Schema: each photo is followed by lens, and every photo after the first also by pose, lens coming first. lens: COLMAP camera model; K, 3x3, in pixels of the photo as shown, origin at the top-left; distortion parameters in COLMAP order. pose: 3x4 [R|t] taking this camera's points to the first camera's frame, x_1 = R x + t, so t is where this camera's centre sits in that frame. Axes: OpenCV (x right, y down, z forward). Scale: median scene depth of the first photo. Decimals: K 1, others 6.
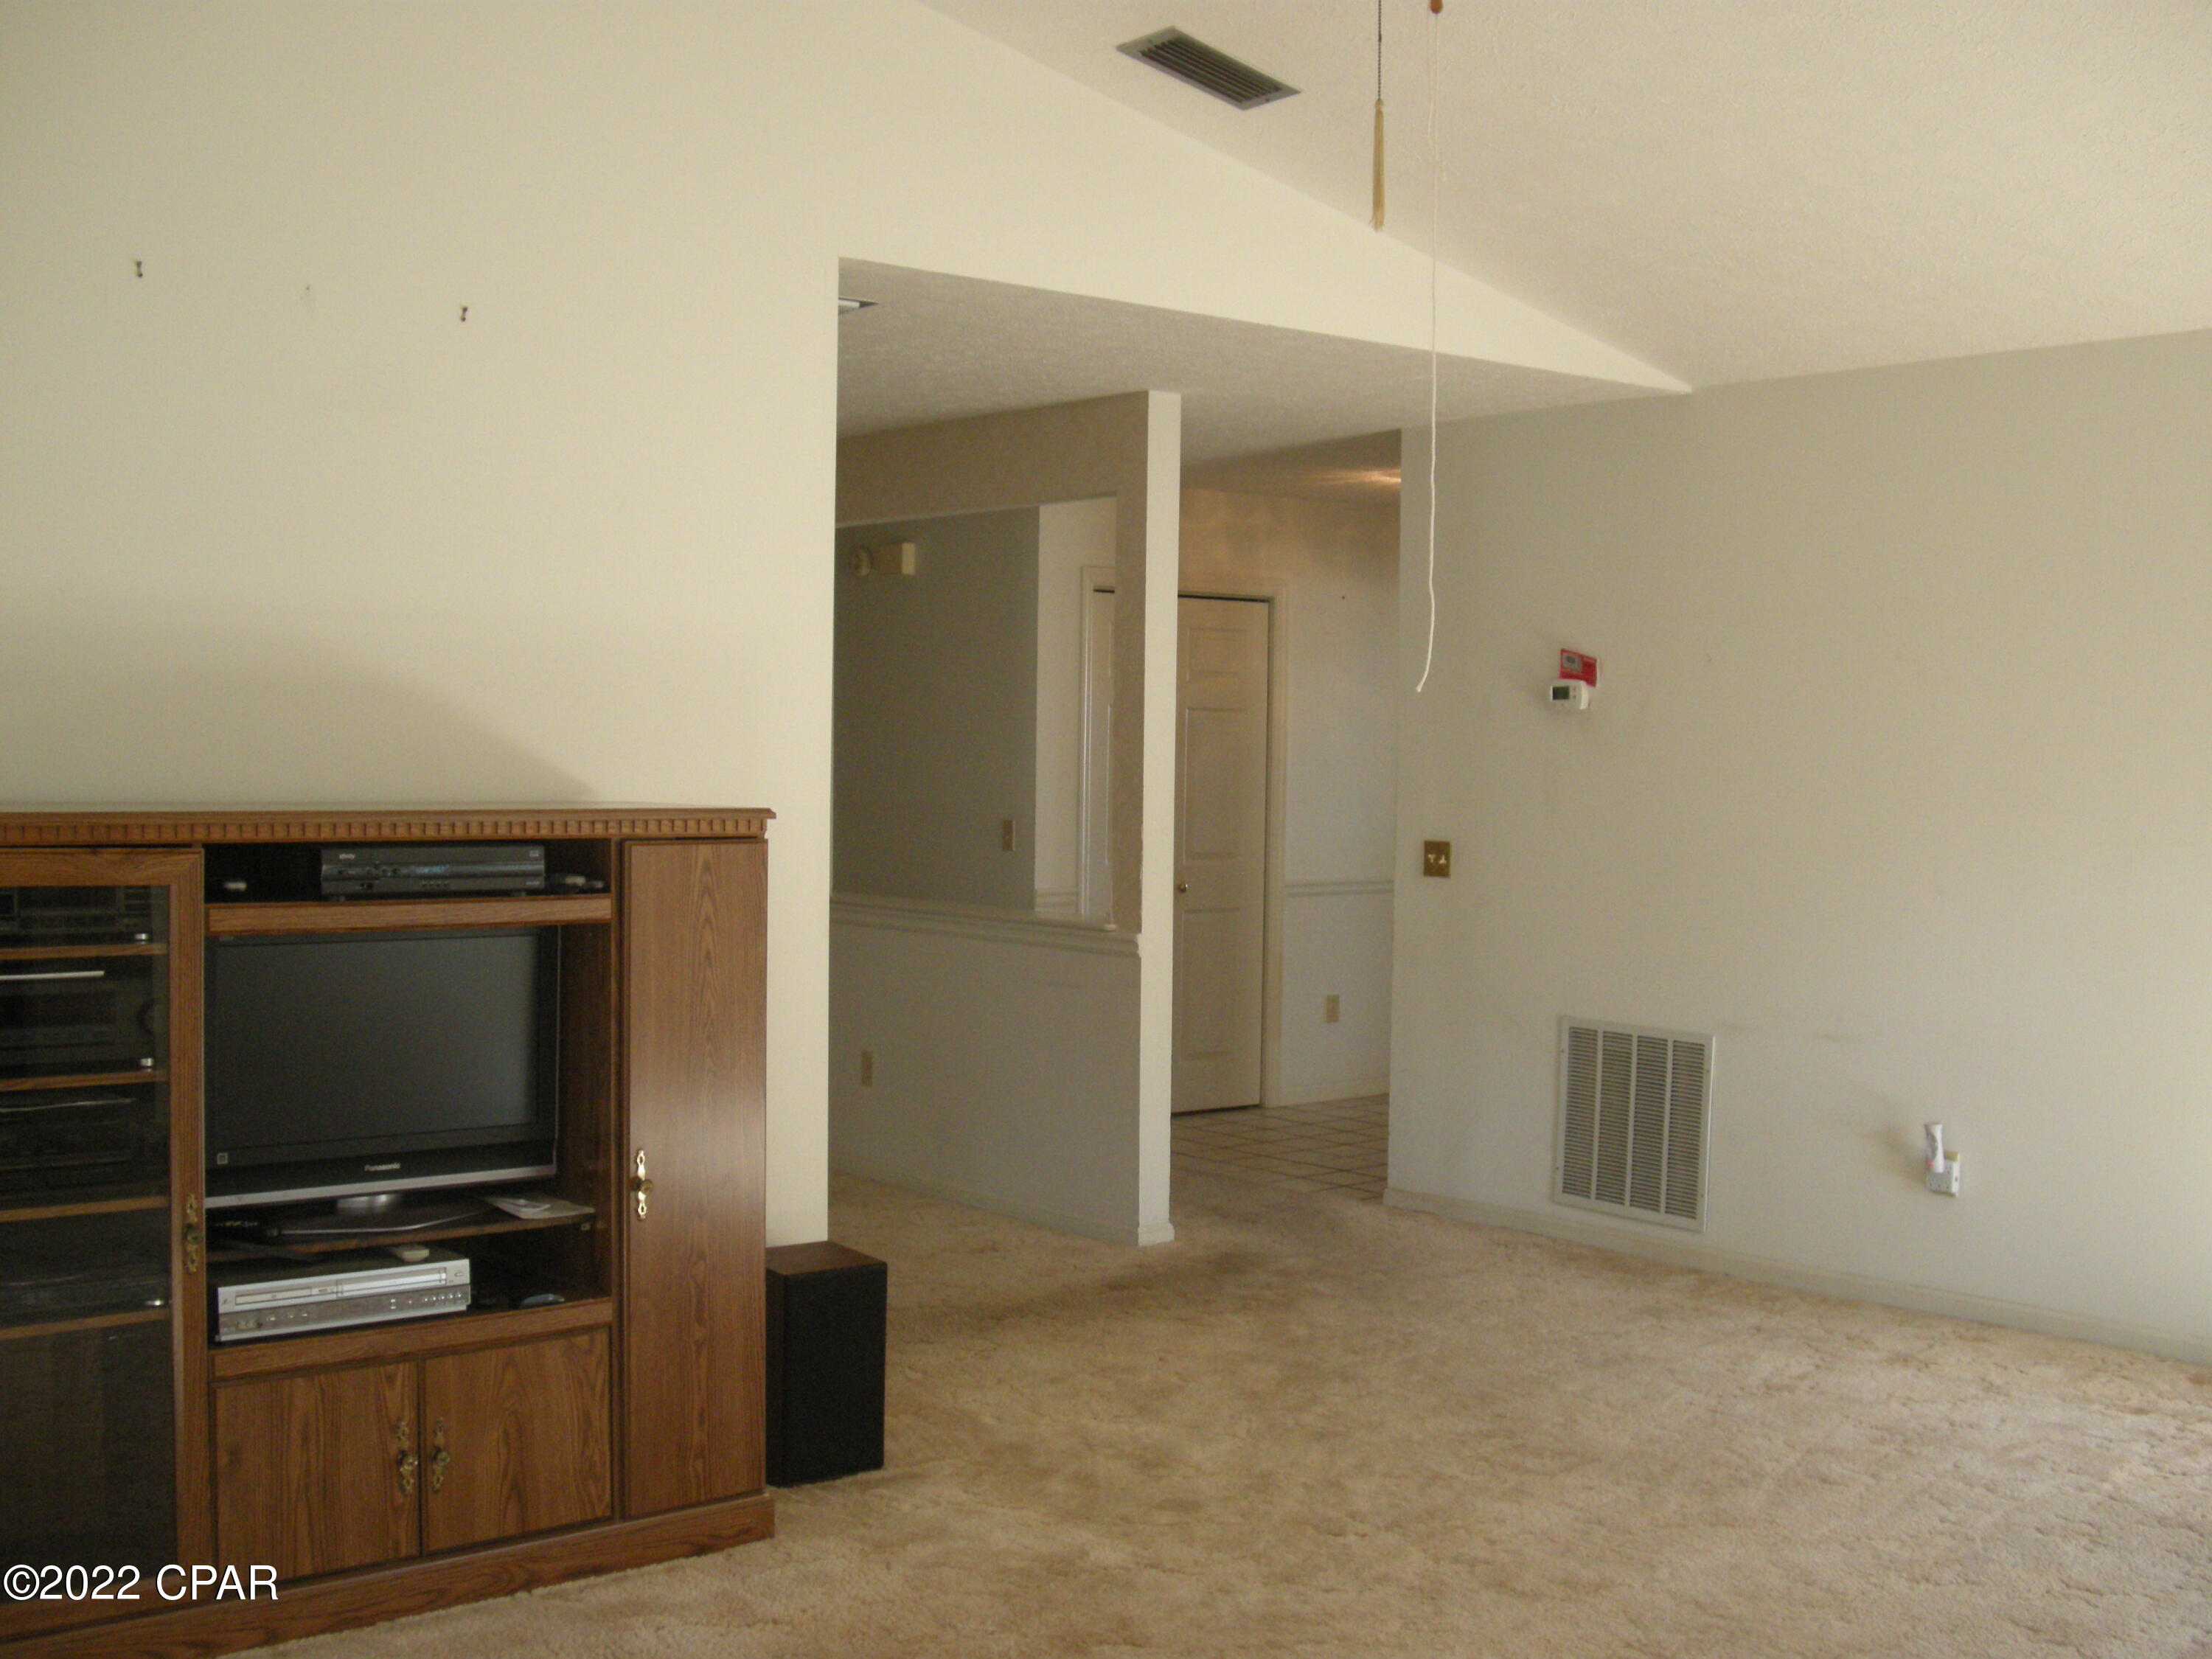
lens RADIAL K [[2397.2, 0, 993.3], [0, 2397.2, 834.9], [0, 0, 1]] dist [-0.169088, 0.088026]
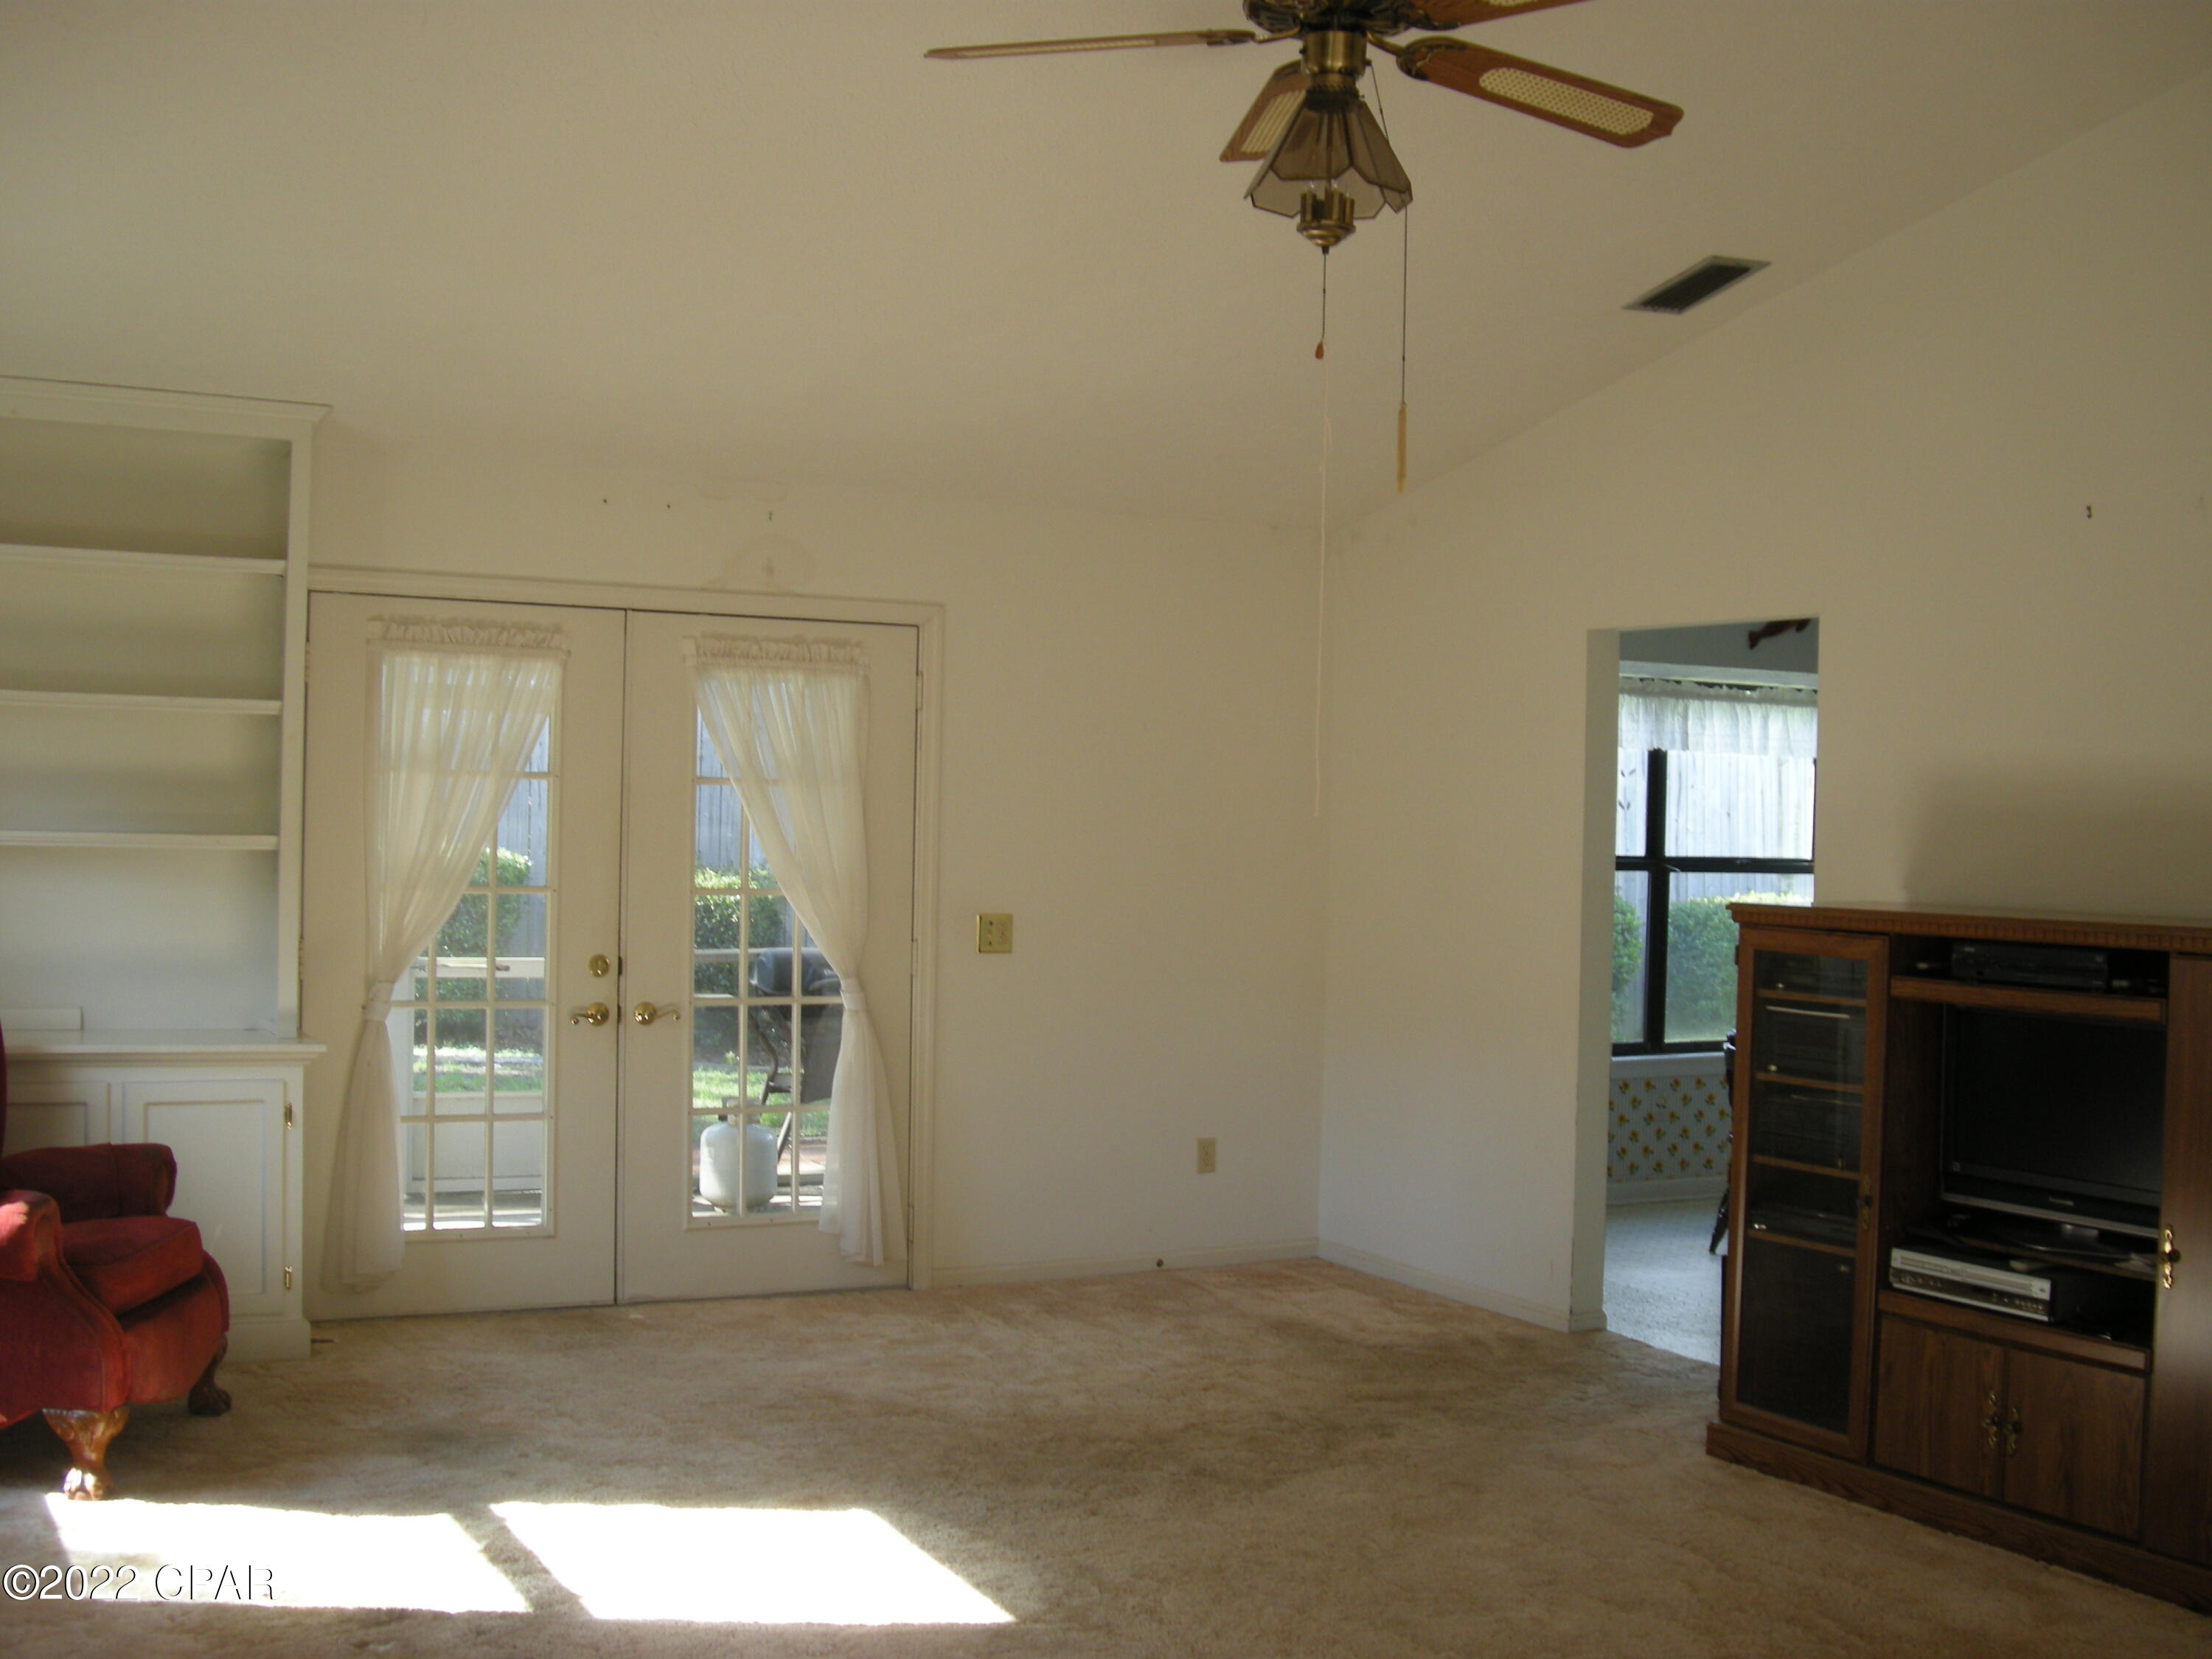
lens RADIAL K [[2397.2, 0, 993.3], [0, 2397.2, 834.9], [0, 0, 1]] dist [-0.169088, 0.088026]
pose [[-0.183465, -0.014103, -0.982925, 1.098738], [-0.063365, 0.997987, -0.002492, -0.016903], [0.980982, 0.061826, -0.183990, 0.674959]]
